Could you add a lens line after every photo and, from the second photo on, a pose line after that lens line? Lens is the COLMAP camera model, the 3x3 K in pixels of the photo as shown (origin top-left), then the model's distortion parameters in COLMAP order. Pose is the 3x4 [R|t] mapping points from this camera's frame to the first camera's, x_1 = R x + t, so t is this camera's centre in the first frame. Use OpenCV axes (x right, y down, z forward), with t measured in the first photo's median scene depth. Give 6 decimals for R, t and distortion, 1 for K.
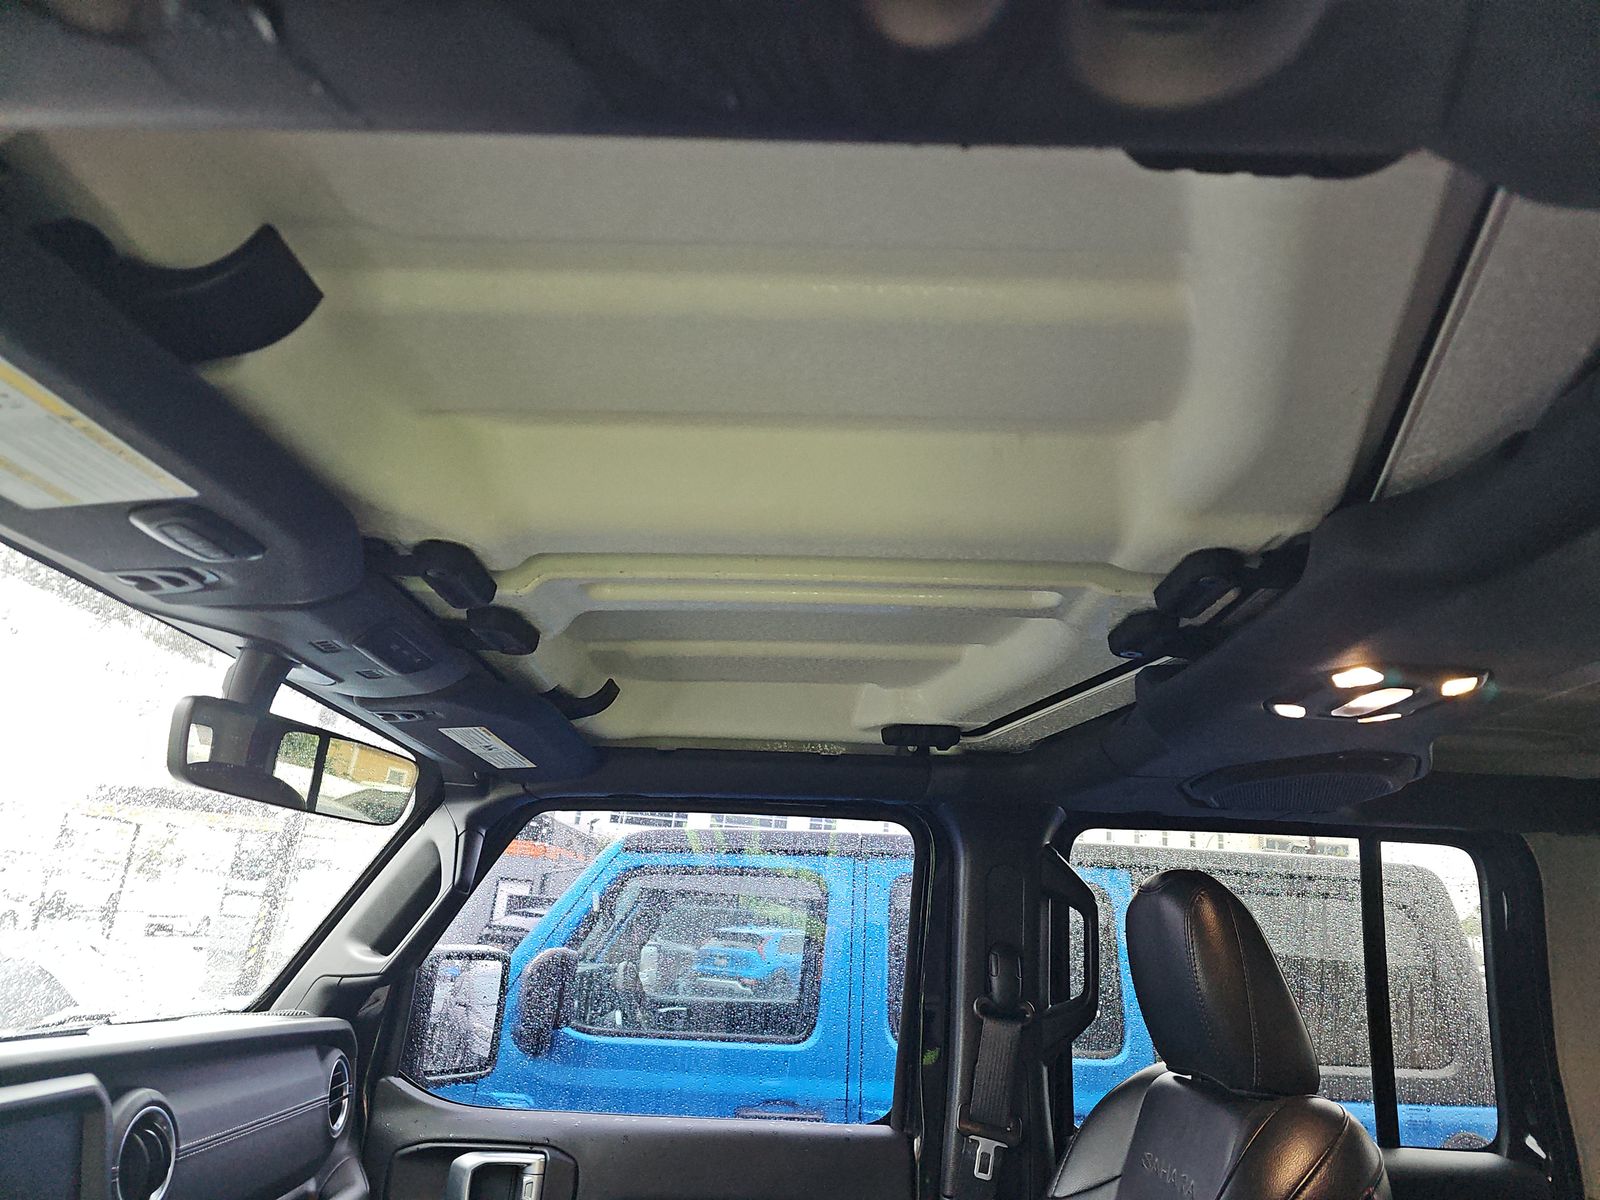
lens RADIAL K [[1043.6, 0, 814.8], [0, 1043.6, 610.8], [0, 0, 1]] dist [0.044324, -0.037920]
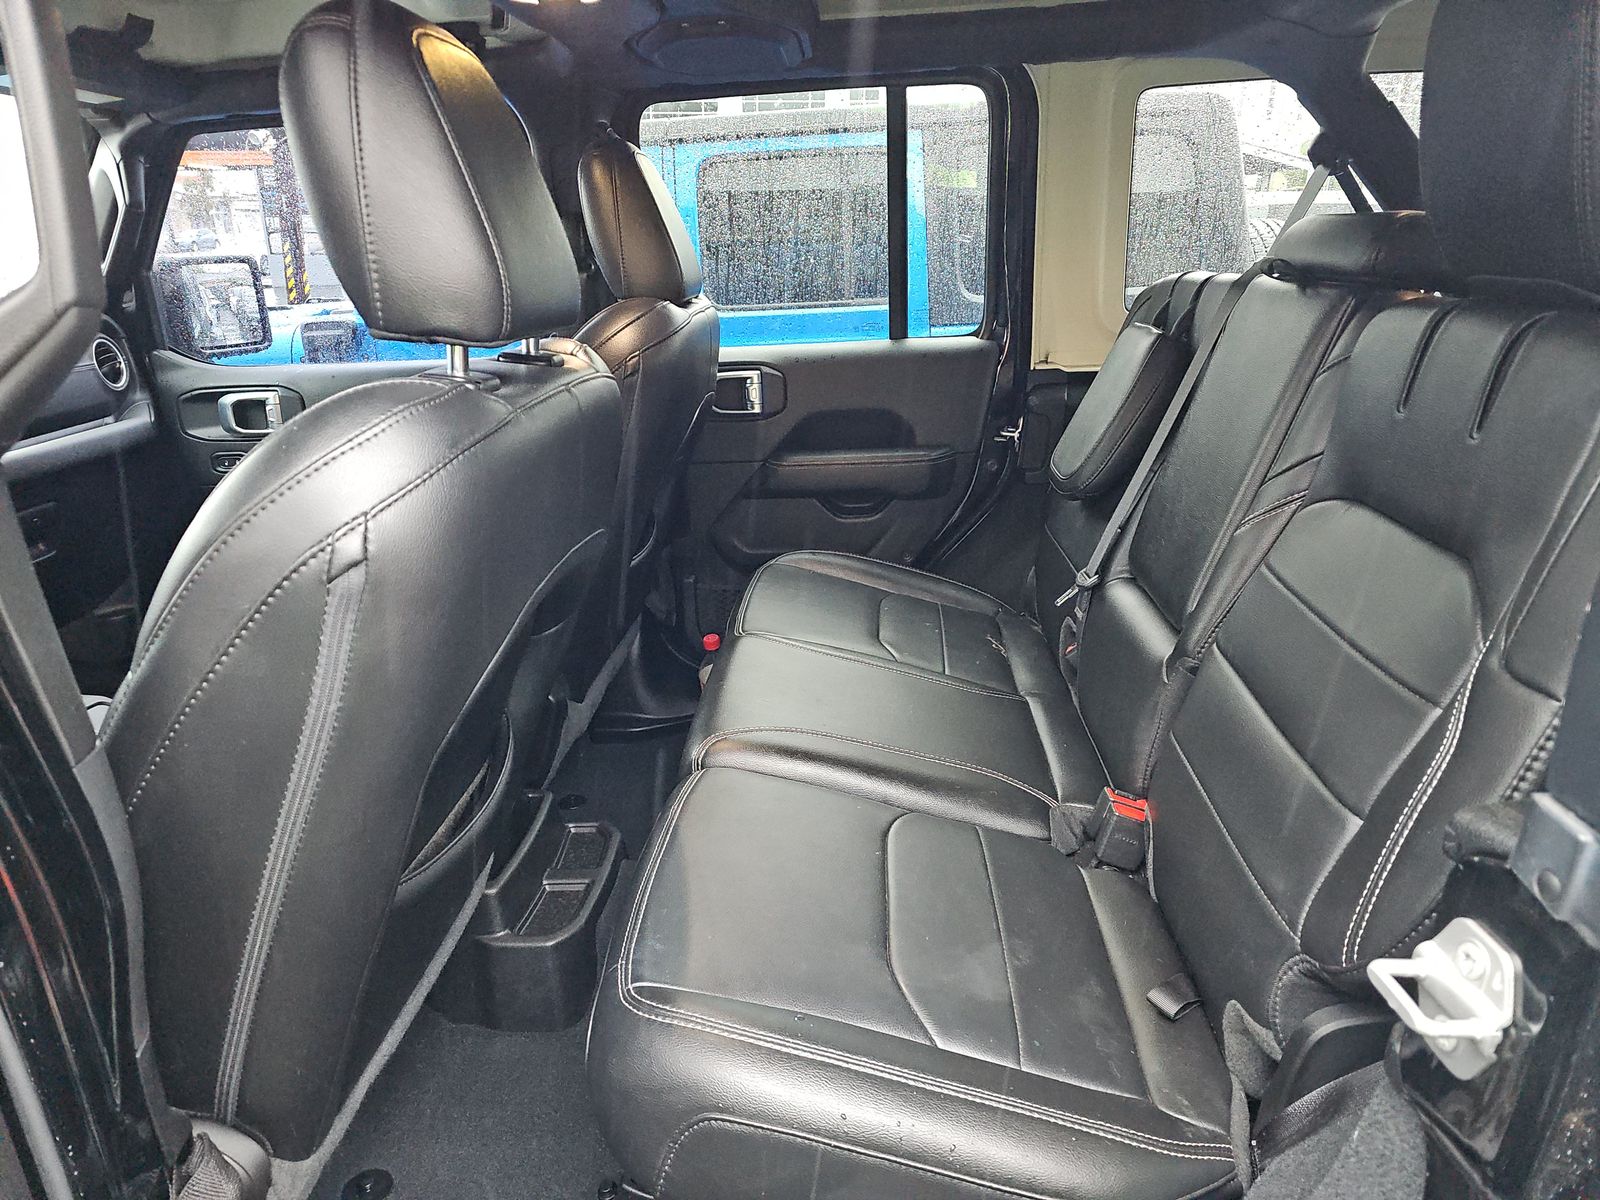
lens RADIAL K [[1043.6, 0, 814.8], [0, 1043.6, 610.8], [0, 0, 1]] dist [0.044324, -0.037920]
pose [[0.993137, -0.058742, -0.101136, 0.580976], [0.108008, 0.792394, 0.600372, -0.029029], [0.044872, -0.607175, 0.793300, -0.276877]]
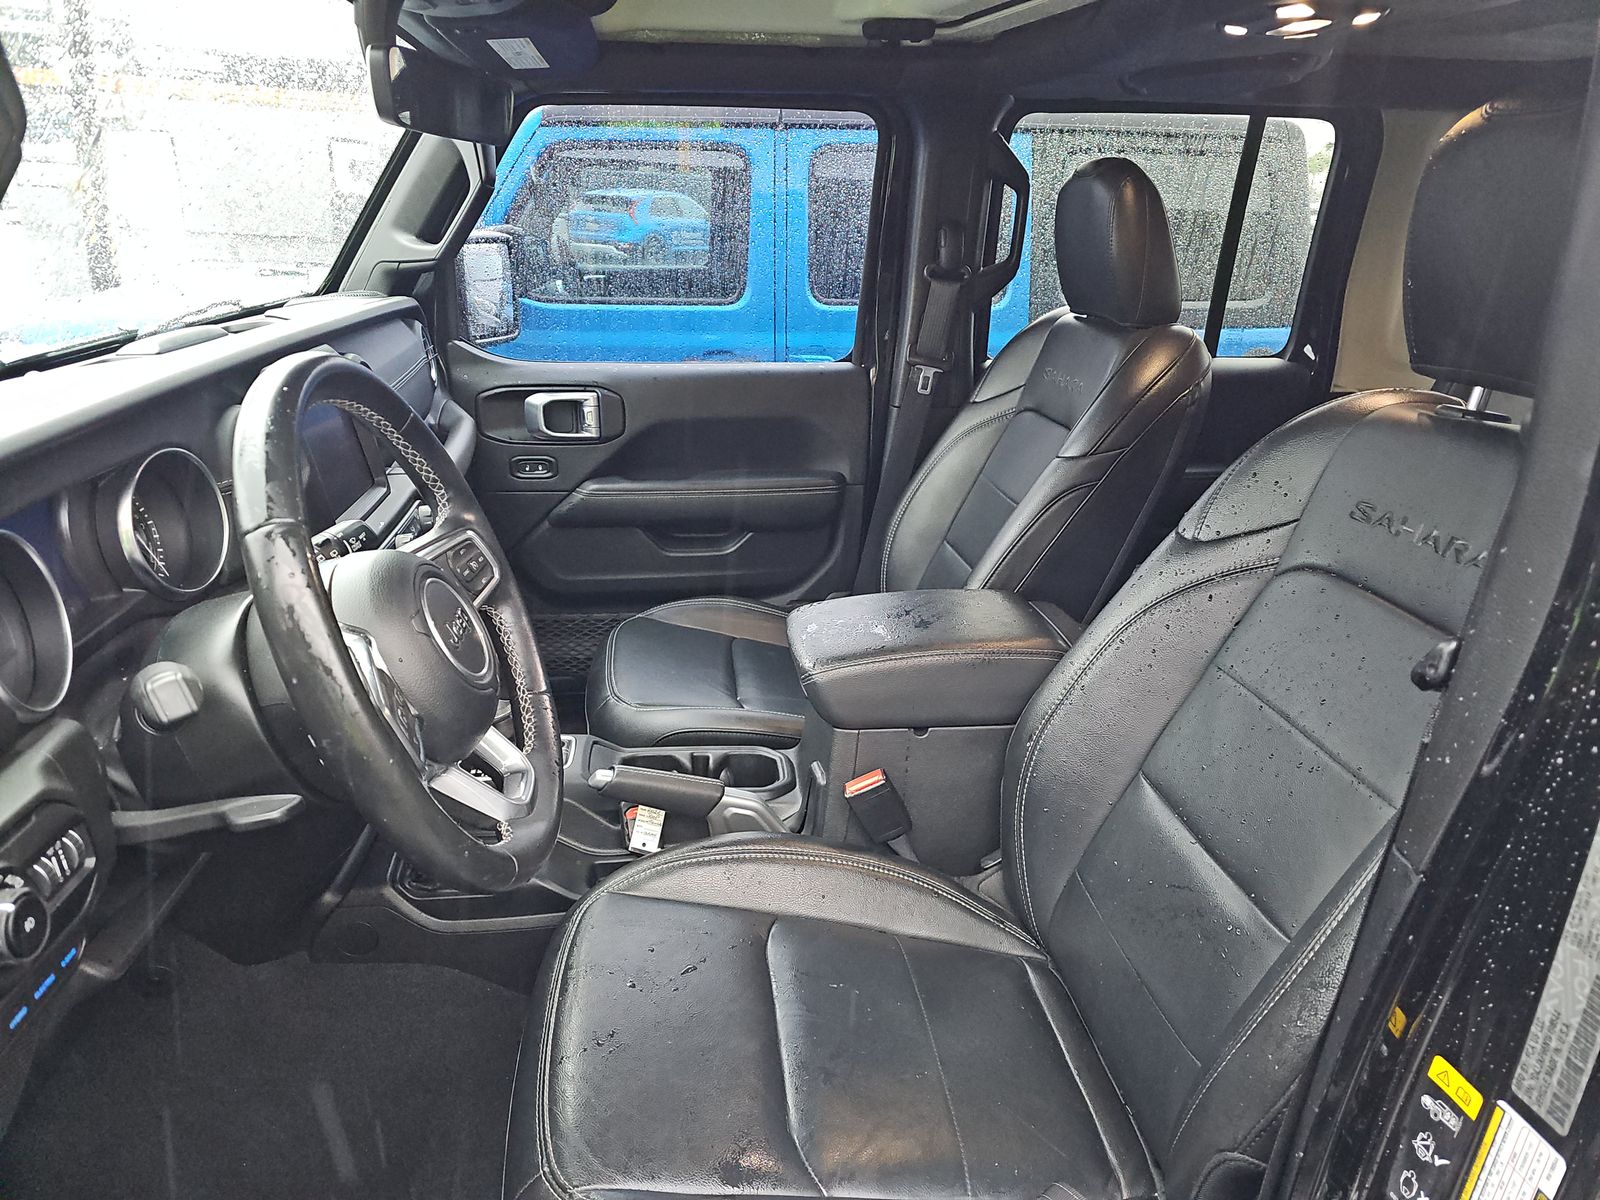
lens RADIAL K [[1043.6, 0, 814.8], [0, 1043.6, 610.8], [0, 0, 1]] dist [0.044324, -0.037920]
pose [[0.992023, -0.068780, 0.105638, -0.138459], [-0.012814, 0.778661, 0.627315, -0.093168], [-0.125403, -0.623664, 0.771568, -0.206449]]
